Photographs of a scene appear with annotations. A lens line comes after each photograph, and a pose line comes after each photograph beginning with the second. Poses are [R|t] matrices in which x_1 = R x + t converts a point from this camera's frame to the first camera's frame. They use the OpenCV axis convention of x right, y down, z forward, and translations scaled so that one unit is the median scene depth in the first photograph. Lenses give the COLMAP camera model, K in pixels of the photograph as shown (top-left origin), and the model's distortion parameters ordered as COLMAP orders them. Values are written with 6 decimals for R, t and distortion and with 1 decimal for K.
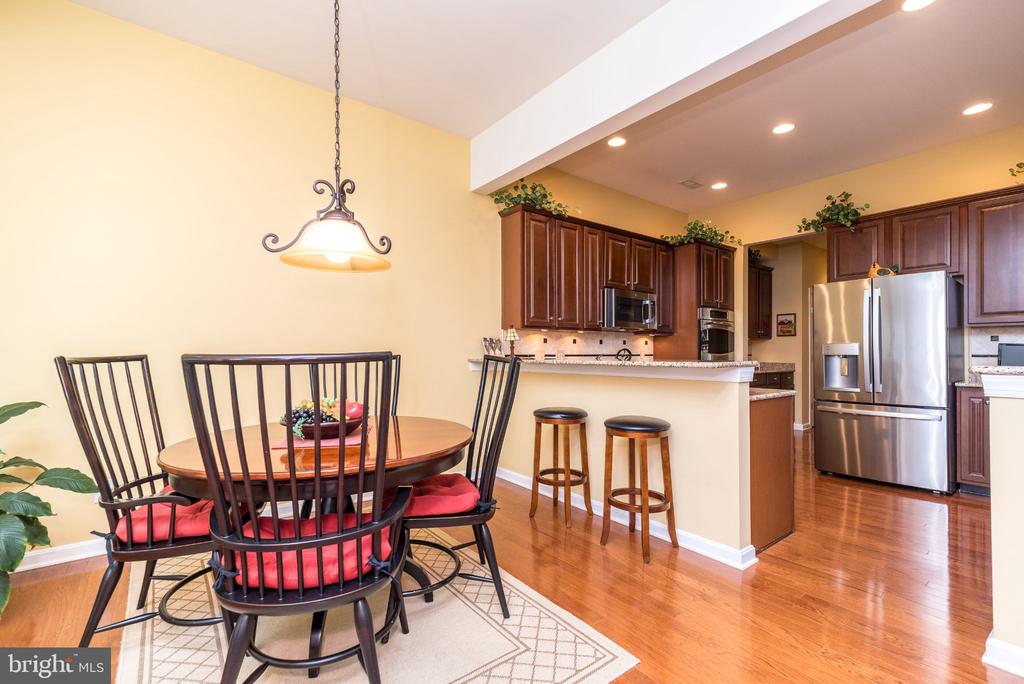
lens RADIAL K [[447.8, 0, 504.8], [0, 447.8, 355.8], [0, 0, 1]] dist [0.007173, 0.000066]
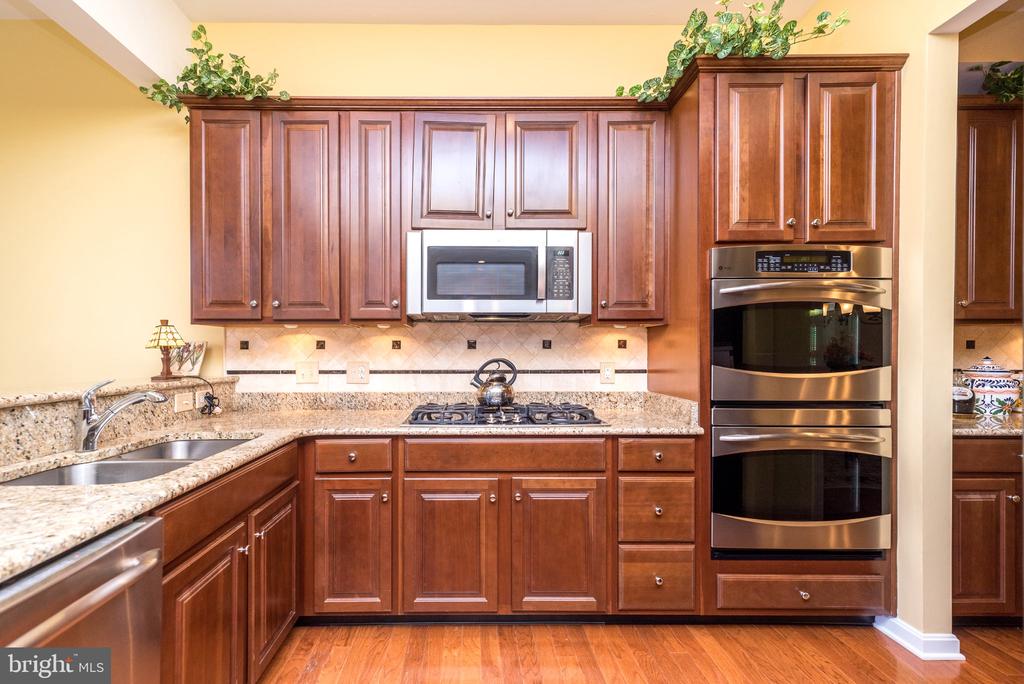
lens RADIAL K [[447.8, 0, 474.1], [0, 447.8, 360.7], [0, 0, 1]] dist [0.007173, 0.000066]
pose [[0.803014, 0.003874, -0.595948, 0.560878], [-0.001450, 0.999989, 0.004547, -0.016877], [0.595959, -0.002787, 0.803010, 0.658158]]
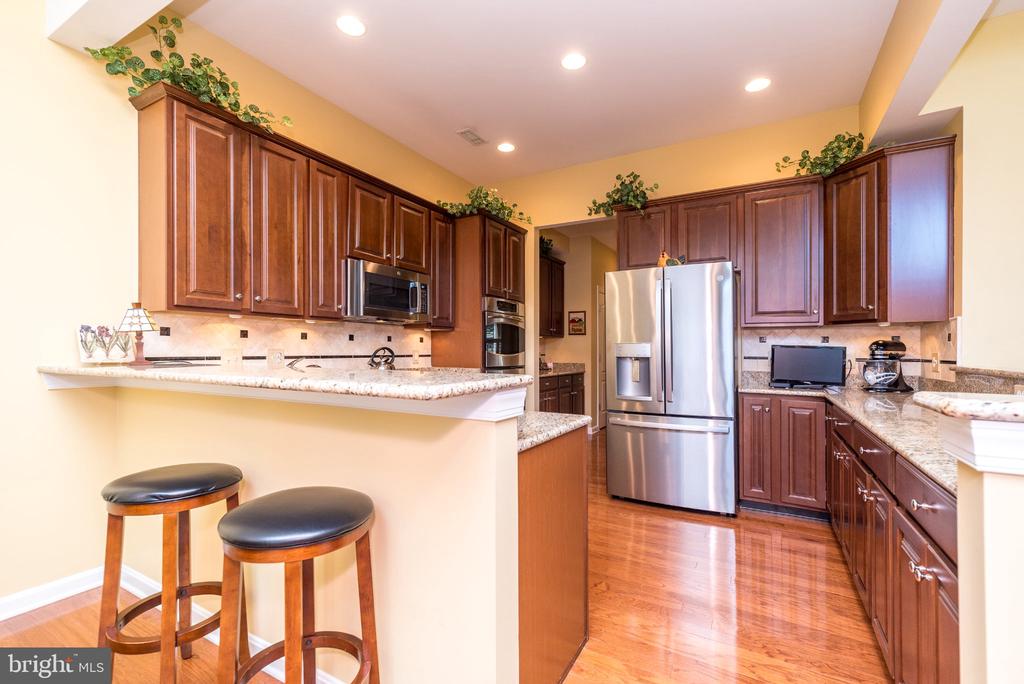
lens RADIAL K [[447.8, 0, 501.1], [0, 447.8, 345.3], [0, 0, 1]] dist [0.007173, 0.000066]
pose [[0.924064, 0.008597, 0.382141, 0.178528], [-0.001976, 0.999841, -0.017714, -0.007588], [-0.382233, 0.015613, 0.923934, 0.285815]]
